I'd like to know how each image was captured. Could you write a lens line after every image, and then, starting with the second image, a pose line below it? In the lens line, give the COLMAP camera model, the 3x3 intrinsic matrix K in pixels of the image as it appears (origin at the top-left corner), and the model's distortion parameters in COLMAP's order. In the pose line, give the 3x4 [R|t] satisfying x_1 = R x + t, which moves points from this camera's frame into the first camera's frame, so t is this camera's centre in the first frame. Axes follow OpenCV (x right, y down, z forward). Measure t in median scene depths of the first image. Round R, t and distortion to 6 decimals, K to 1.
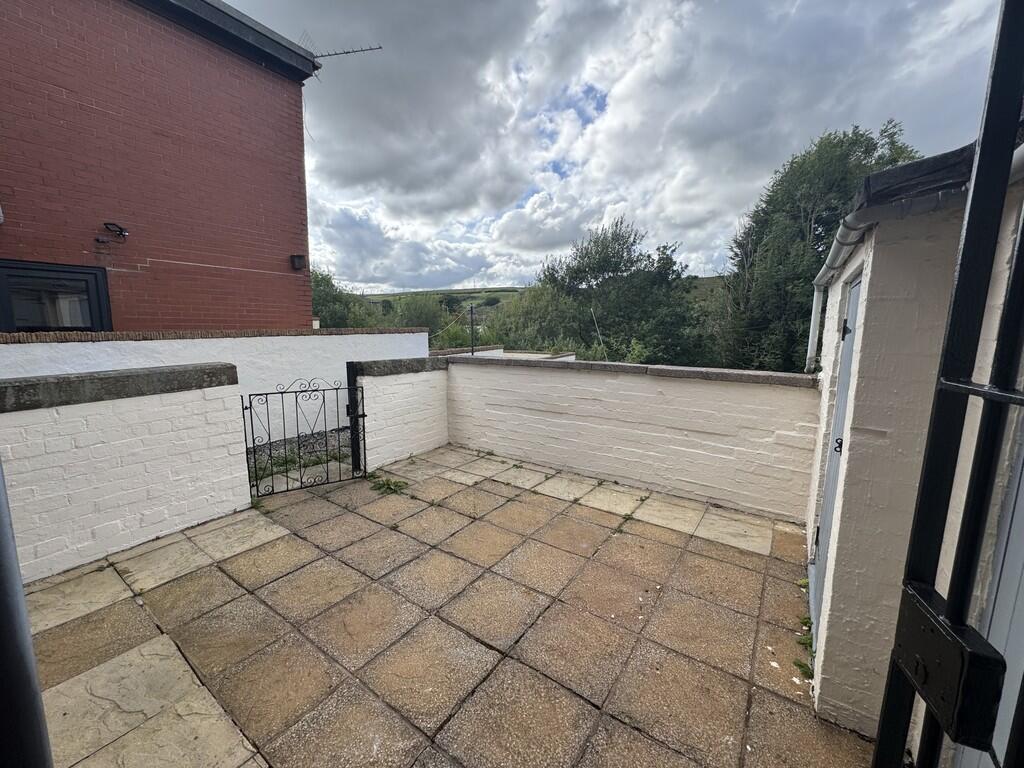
lens RADIAL K [[408.4, 0, 514.5], [0, 408.4, 383.5], [0, 0, 1]] dist [-0.002571, 0.000743]
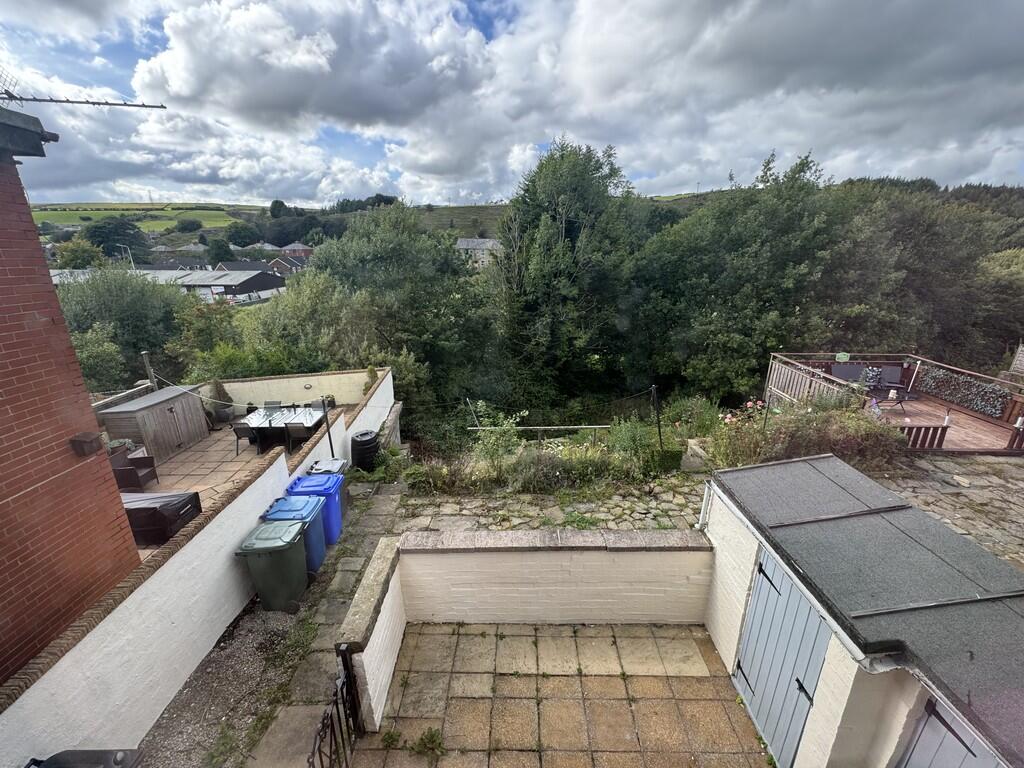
lens RADIAL K [[408.4, 0, 516.1], [0, 408.4, 380.7], [0, 0, 1]] dist [-0.002571, 0.000743]
pose [[0.830306, -0.174949, 0.529136, -0.475034], [0.089110, 0.978911, 0.183830, -0.766667], [-0.550138, -0.105484, 0.828385, 0.130557]]
